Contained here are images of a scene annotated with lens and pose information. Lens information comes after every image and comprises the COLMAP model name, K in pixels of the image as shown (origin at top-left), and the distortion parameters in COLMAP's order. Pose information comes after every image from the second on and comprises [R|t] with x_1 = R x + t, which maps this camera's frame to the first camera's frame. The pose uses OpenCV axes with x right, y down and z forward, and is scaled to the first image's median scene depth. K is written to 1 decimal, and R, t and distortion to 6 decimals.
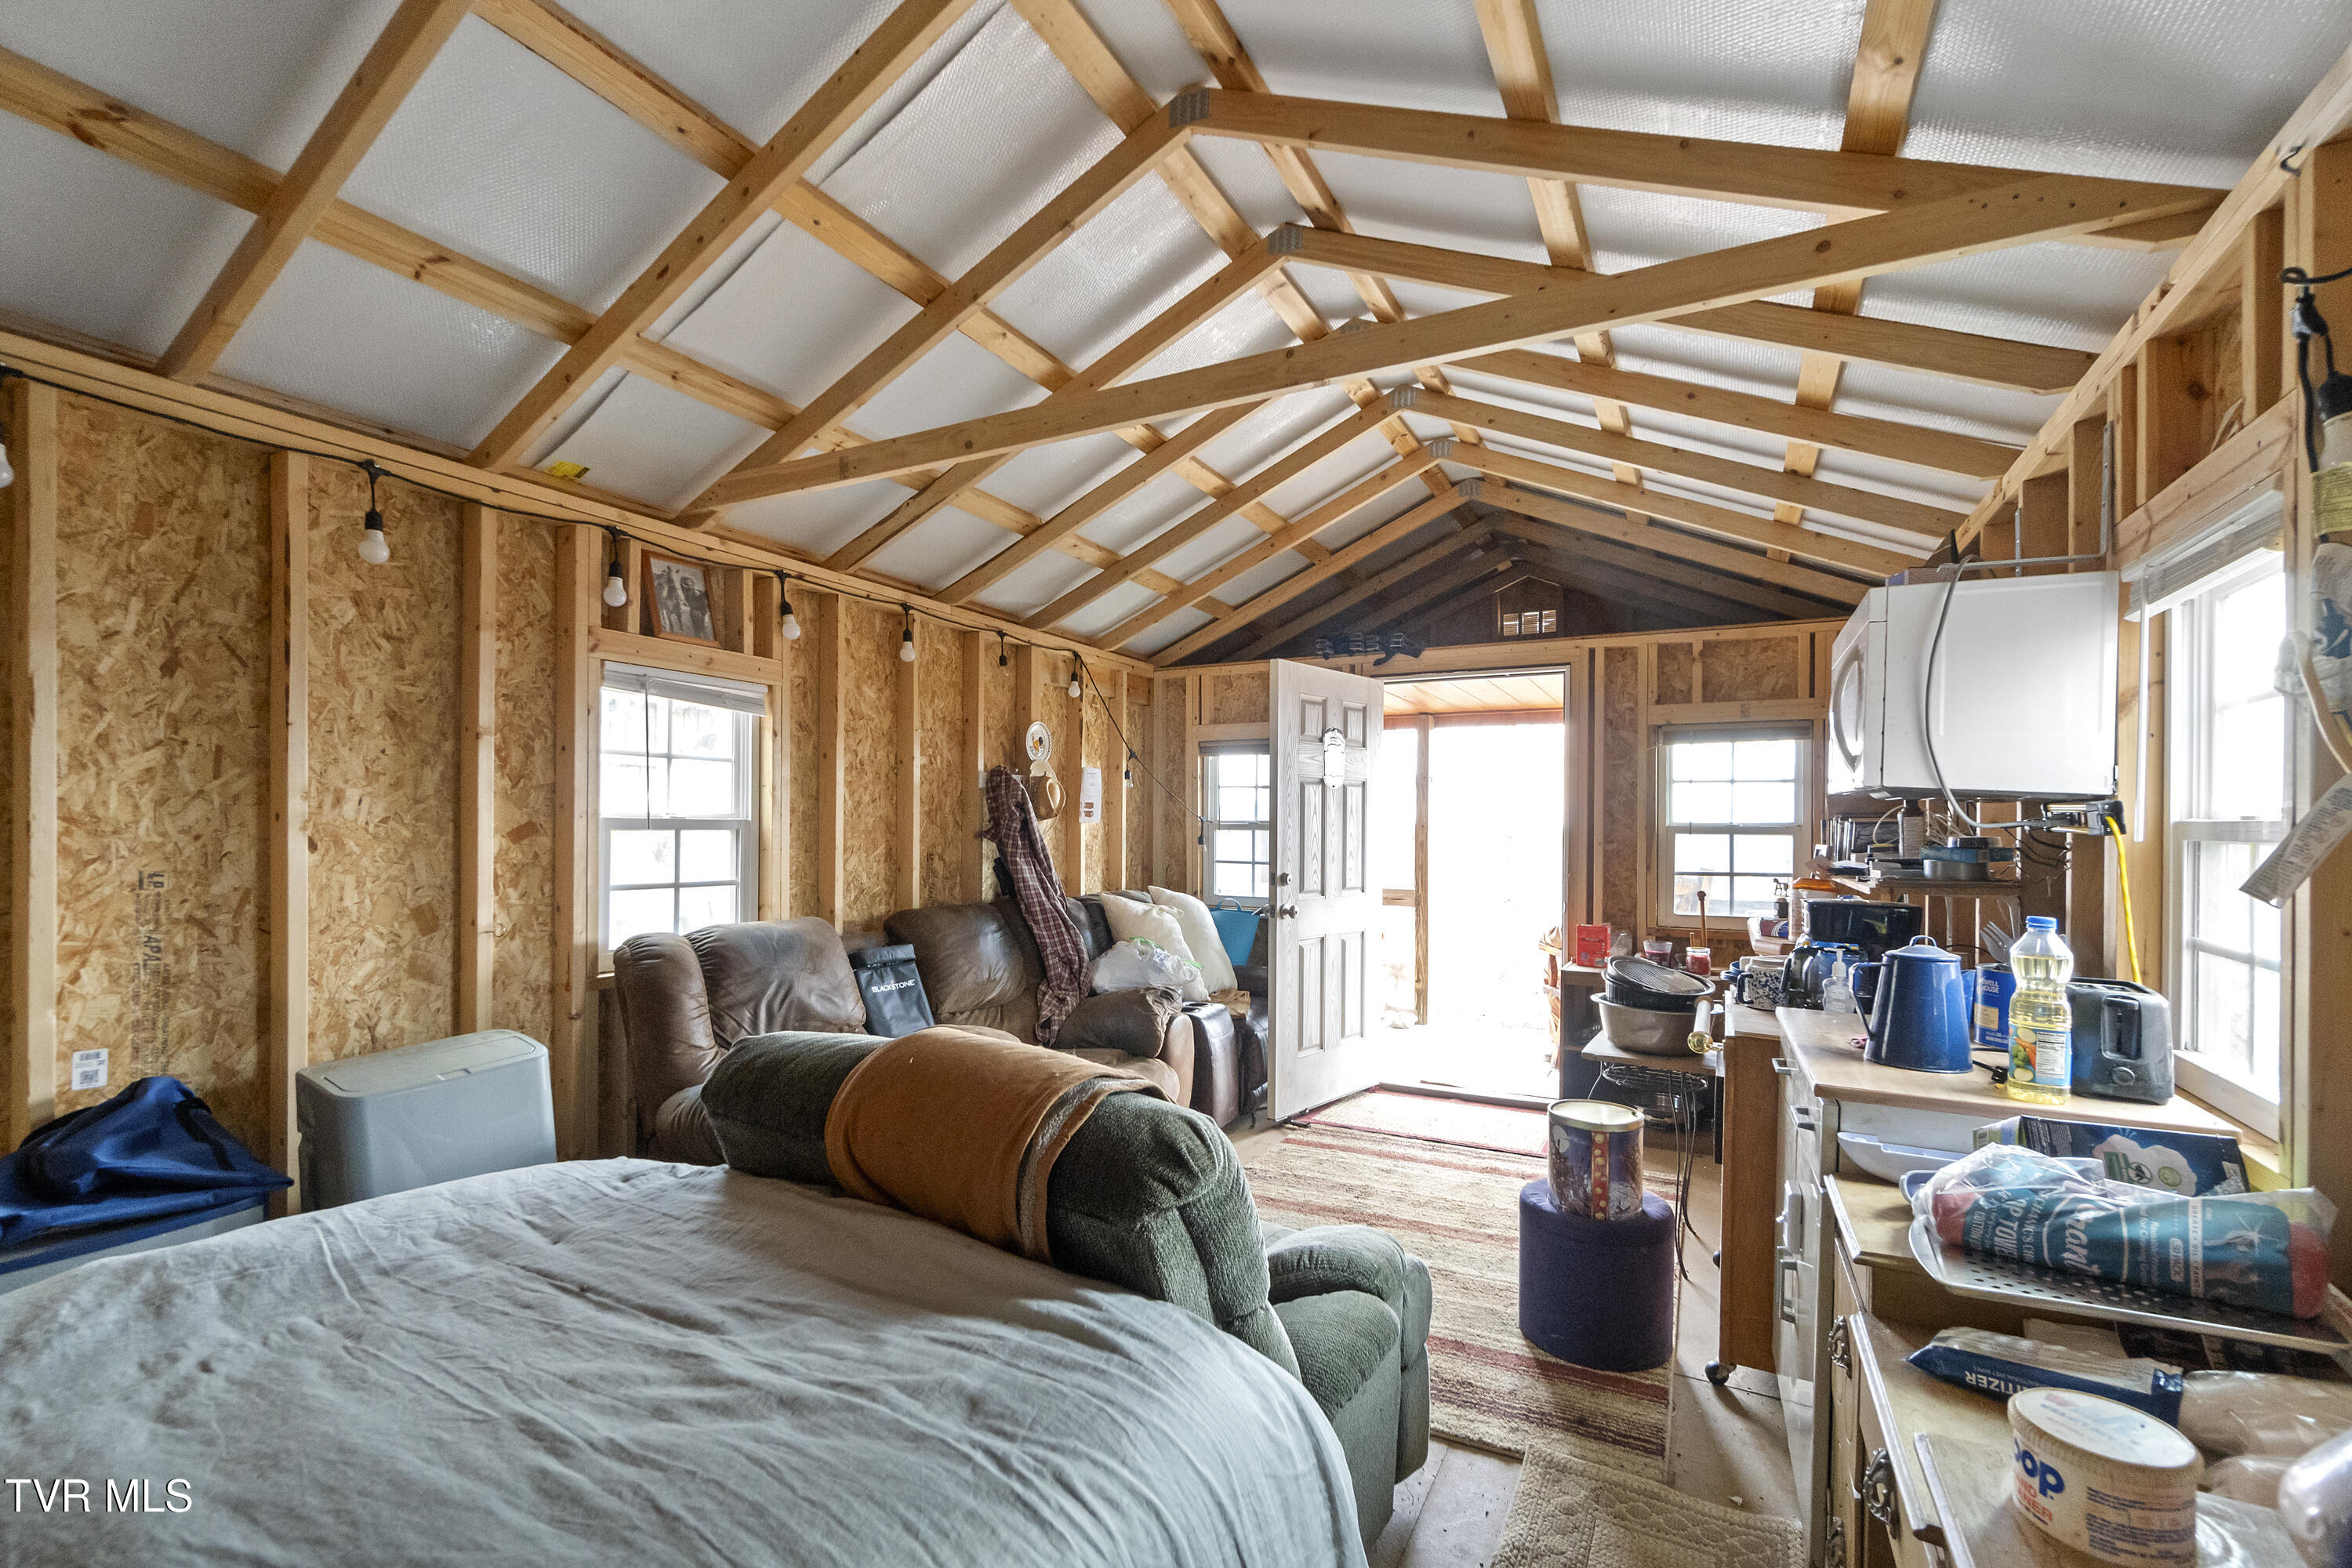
lens RADIAL K [[1029.6, 0, 1159.9], [0, 1029.6, 798.1], [0, 0, 1]] dist [0.002122, 0.000330]
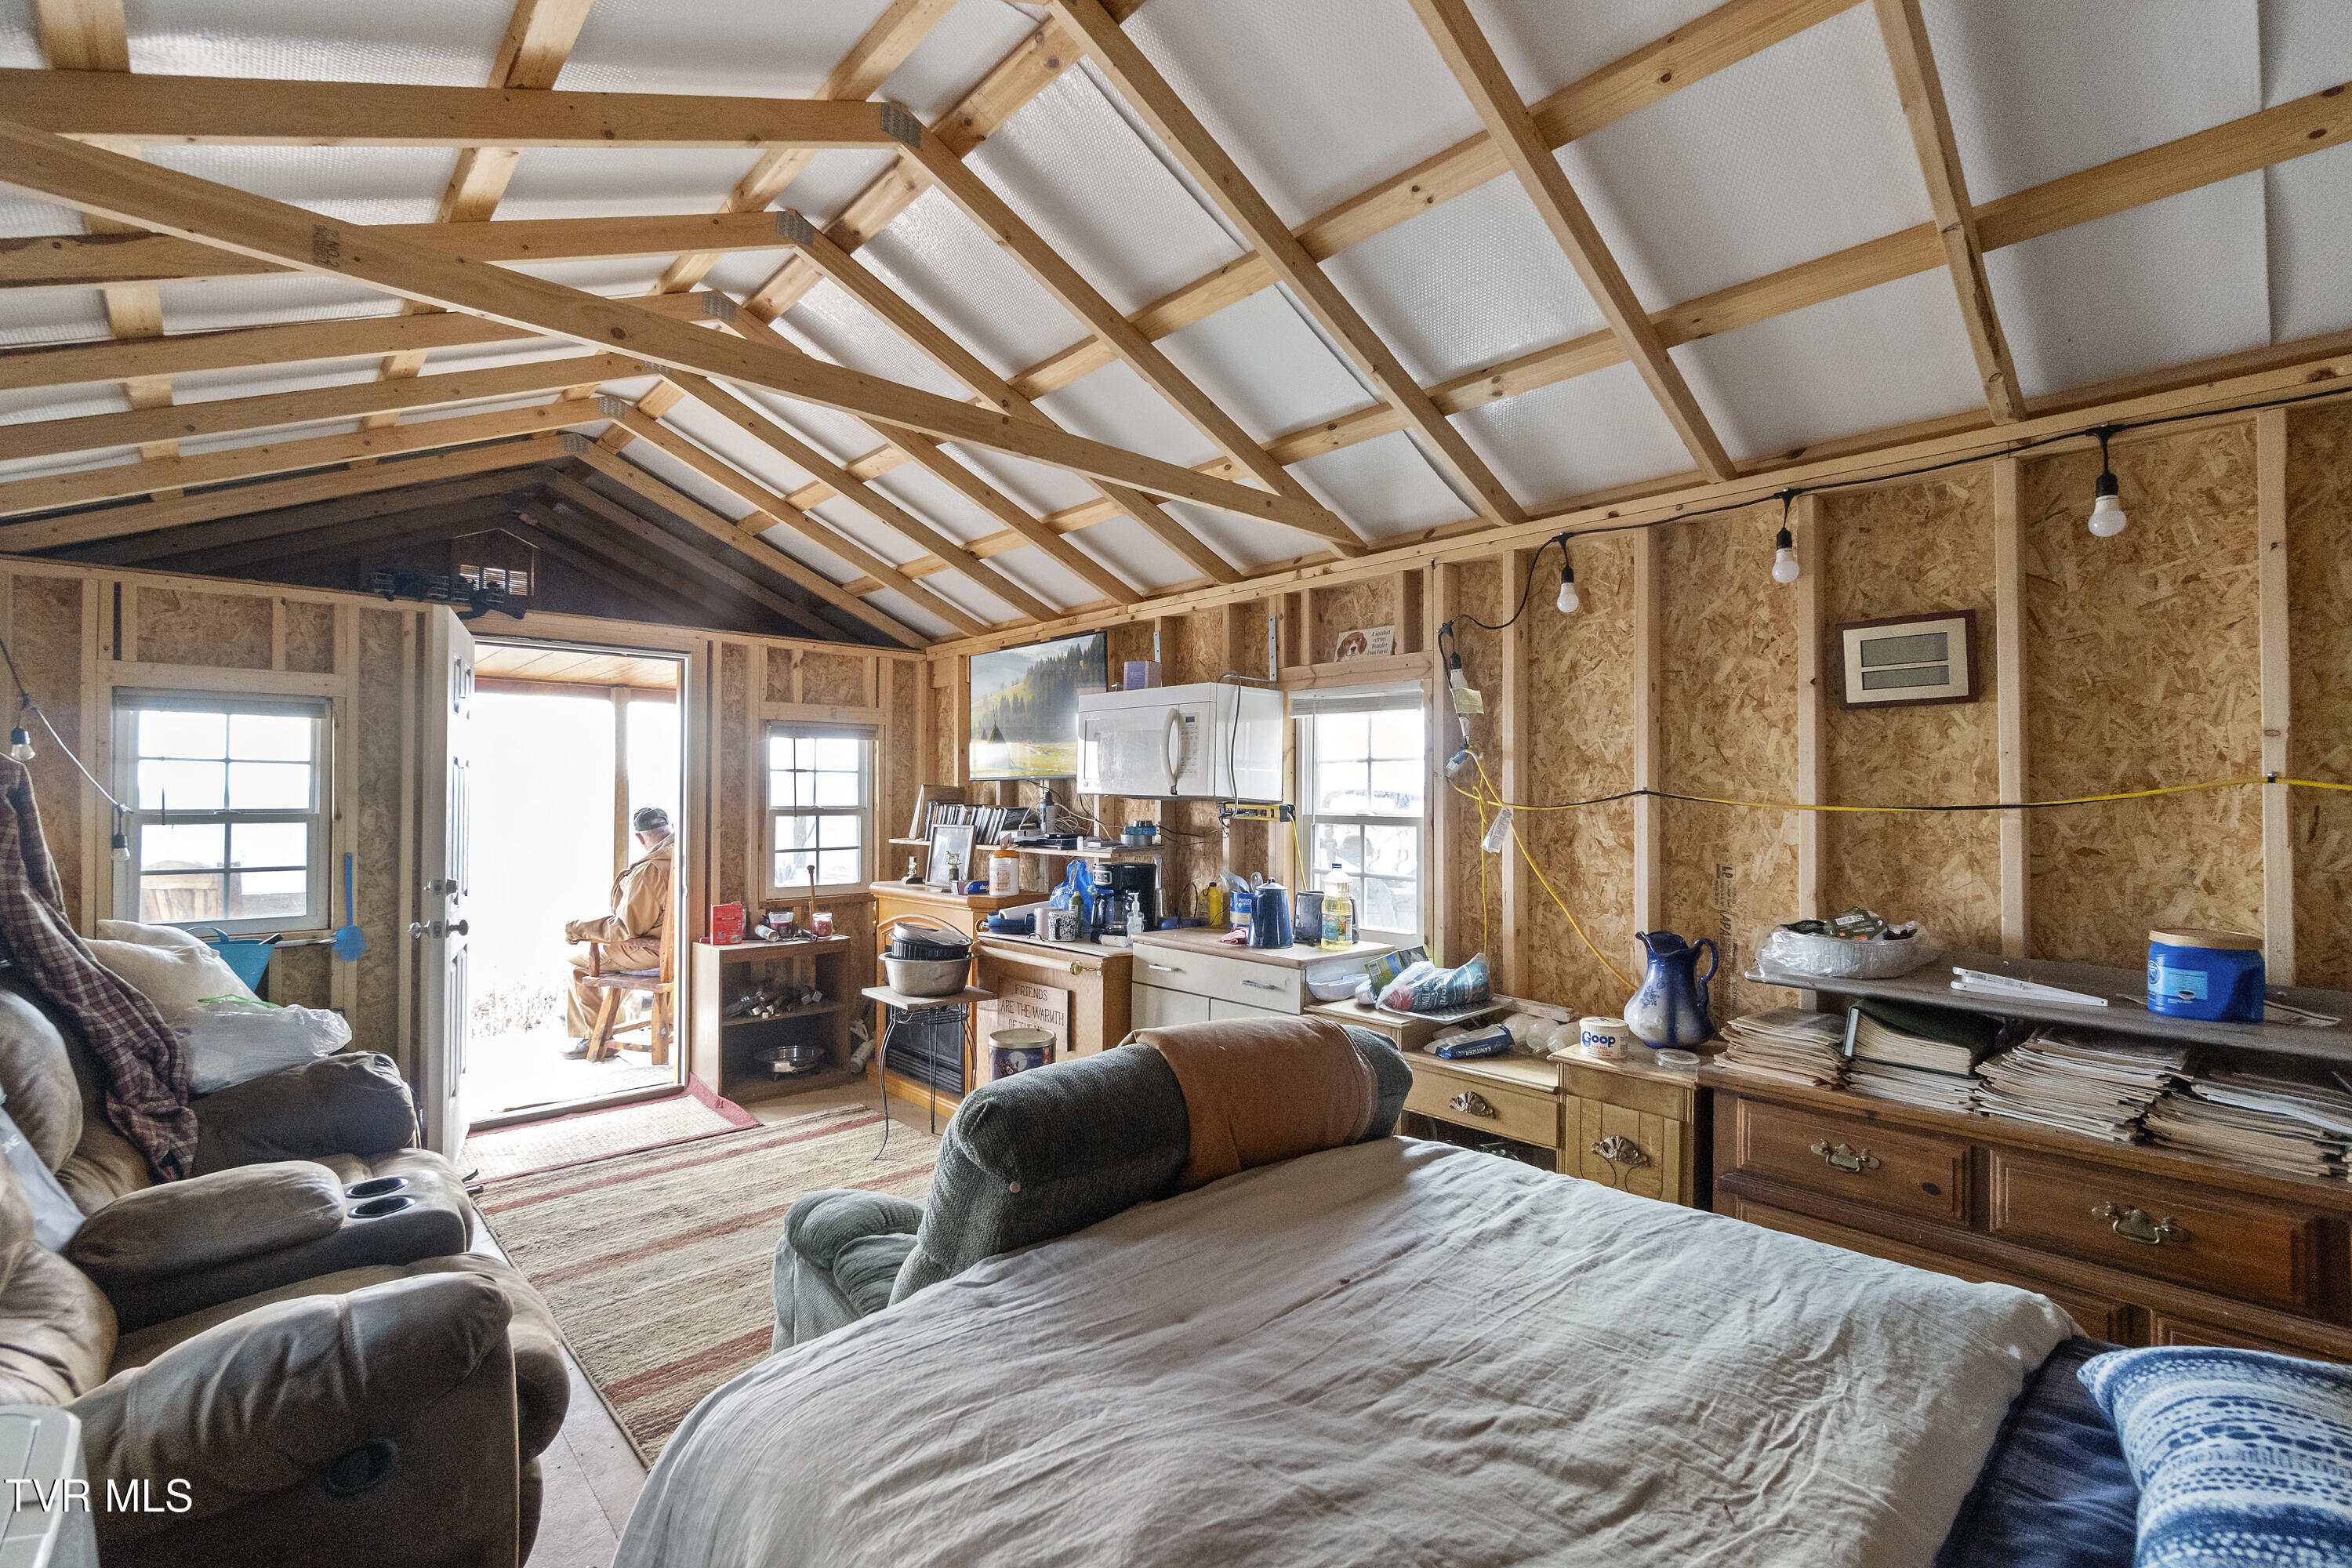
lens RADIAL K [[1029.6, 0, 1159.5], [0, 1029.6, 790.4], [0, 0, 1]] dist [0.002122, 0.000330]
pose [[0.325010, 0.002838, 0.945706, -0.444735], [-0.011012, 0.999939, 0.000784, 0.000067], [-0.945646, -0.010669, 0.325022, 0.245054]]
